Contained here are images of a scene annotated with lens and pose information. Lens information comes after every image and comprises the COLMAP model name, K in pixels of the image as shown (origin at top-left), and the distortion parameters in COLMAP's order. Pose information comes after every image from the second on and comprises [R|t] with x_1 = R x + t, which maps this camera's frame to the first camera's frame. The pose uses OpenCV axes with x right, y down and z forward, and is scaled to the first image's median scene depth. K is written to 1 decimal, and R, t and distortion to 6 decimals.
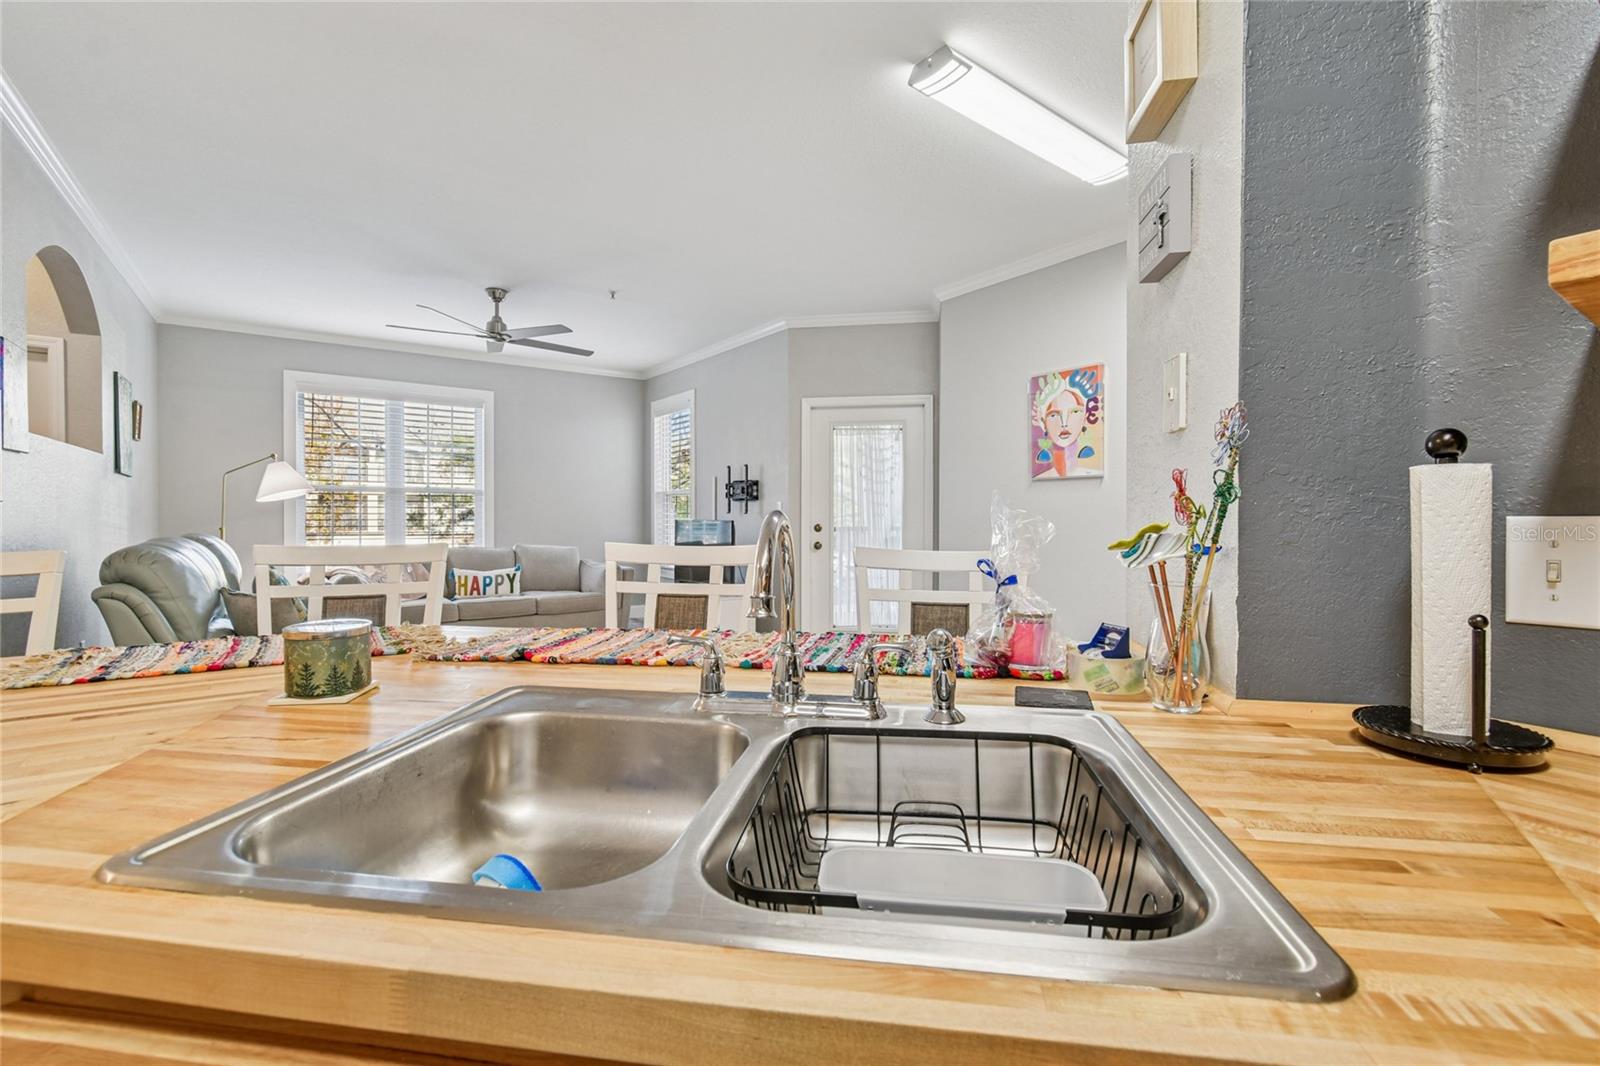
lens RADIAL K [[719.1, 0, 805.7], [0, 719.1, 522.7], [0, 0, 1]] dist [0.004699, -0.003146]
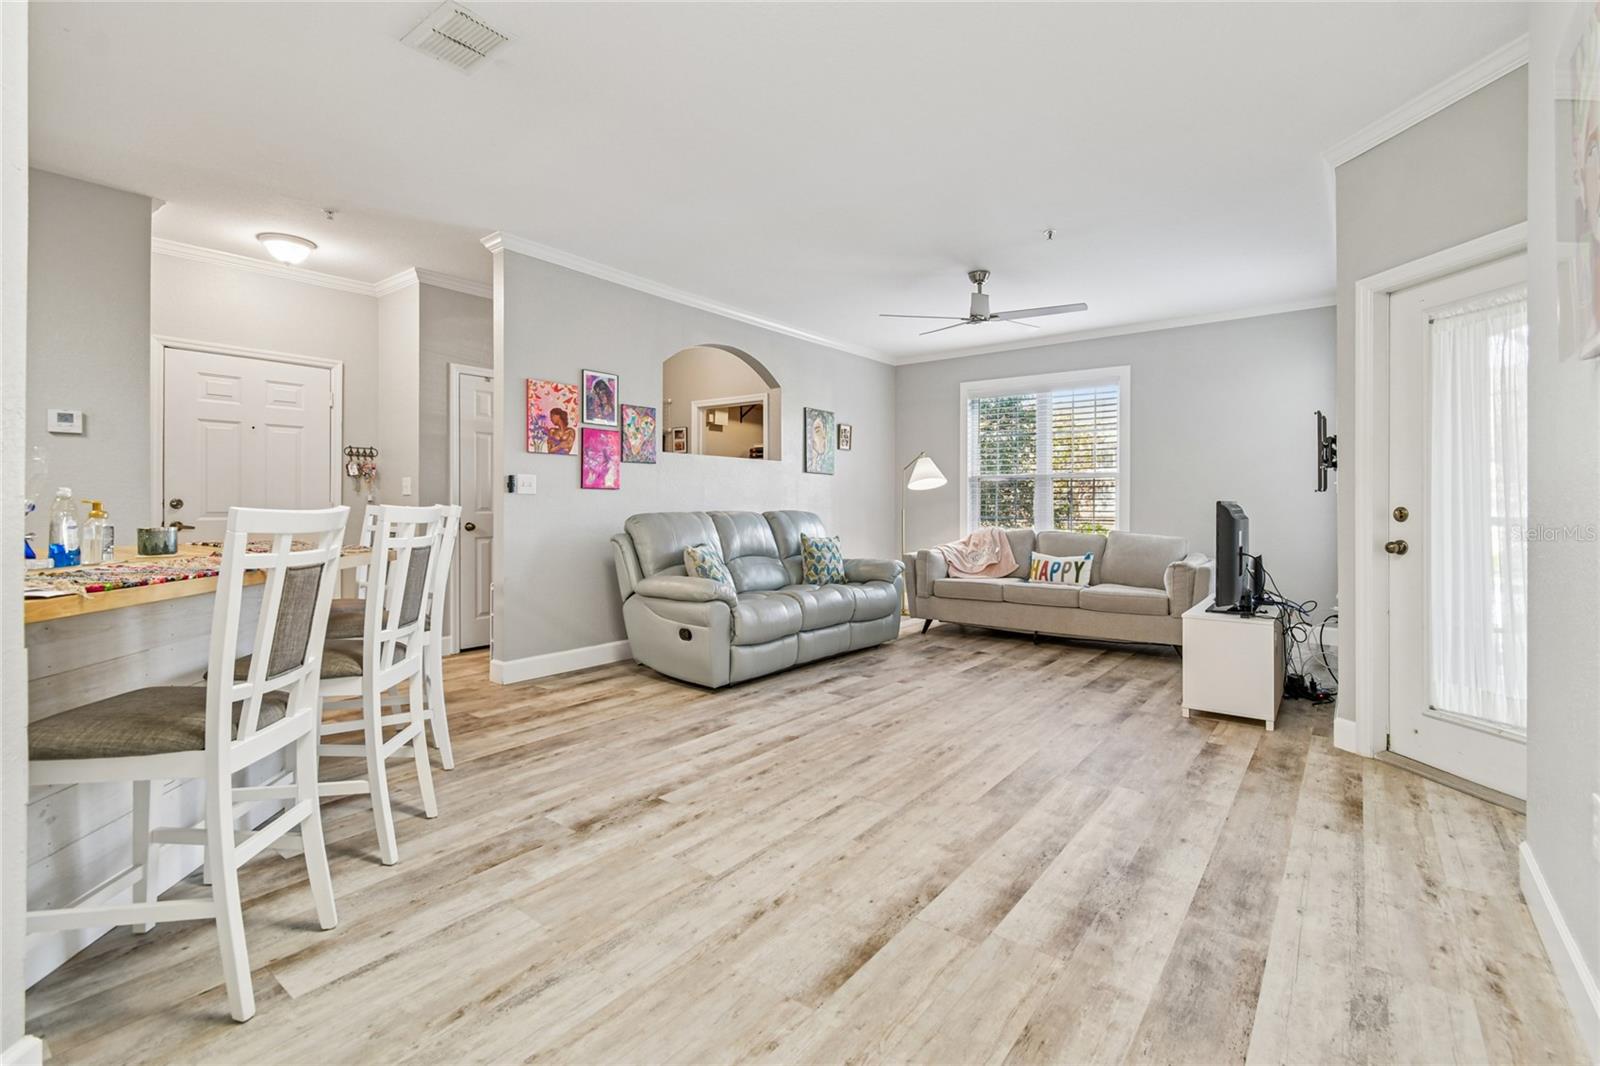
lens RADIAL K [[719.1, 0, 812.7], [0, 719.1, 502.2], [0, 0, 1]] dist [0.004699, -0.003146]
pose [[0.298121, -0.008324, -0.954492, 0.402493], [-0.011193, 0.999863, -0.012216, 0.010467], [0.954462, 0.014326, 0.297987, 0.426926]]
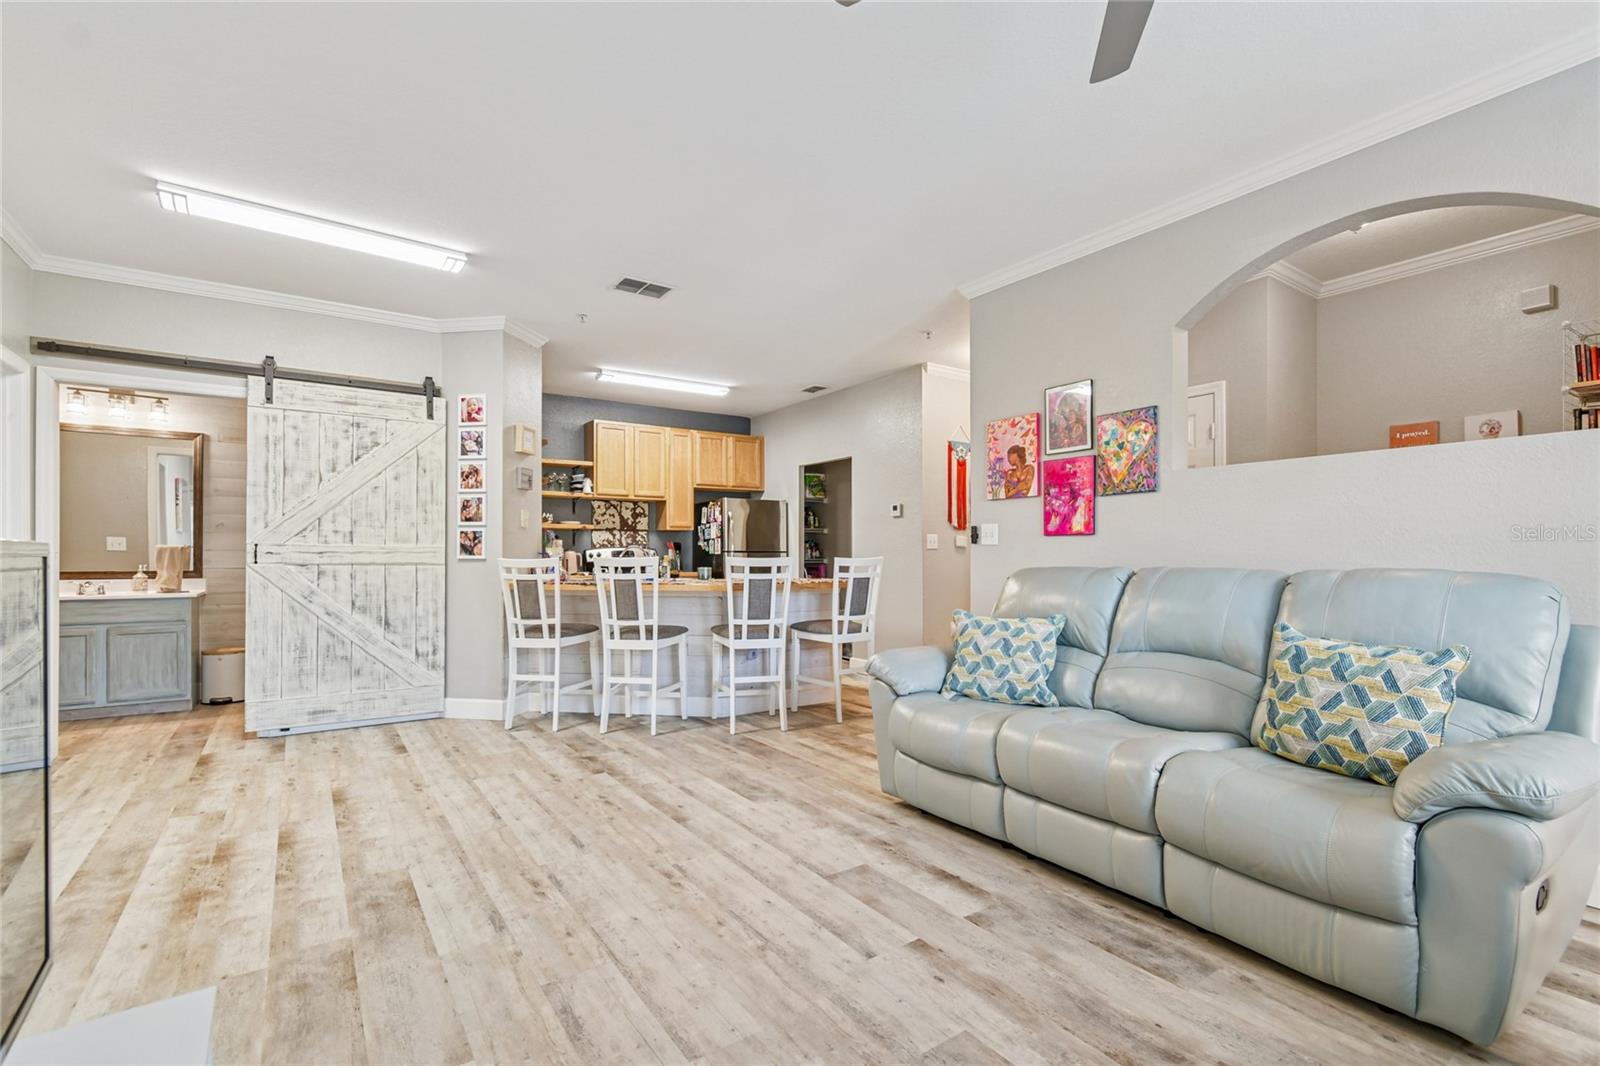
lens RADIAL K [[719.1, 0, 808.0], [0, 719.1, 552.3], [0, 0, 1]] dist [0.004699, -0.003146]
pose [[-0.999969, -0.002086, 0.007592, -0.264172], [-0.002038, 0.999978, 0.006321, -0.001291], [-0.007605, 0.006306, -0.999951, 1.111428]]
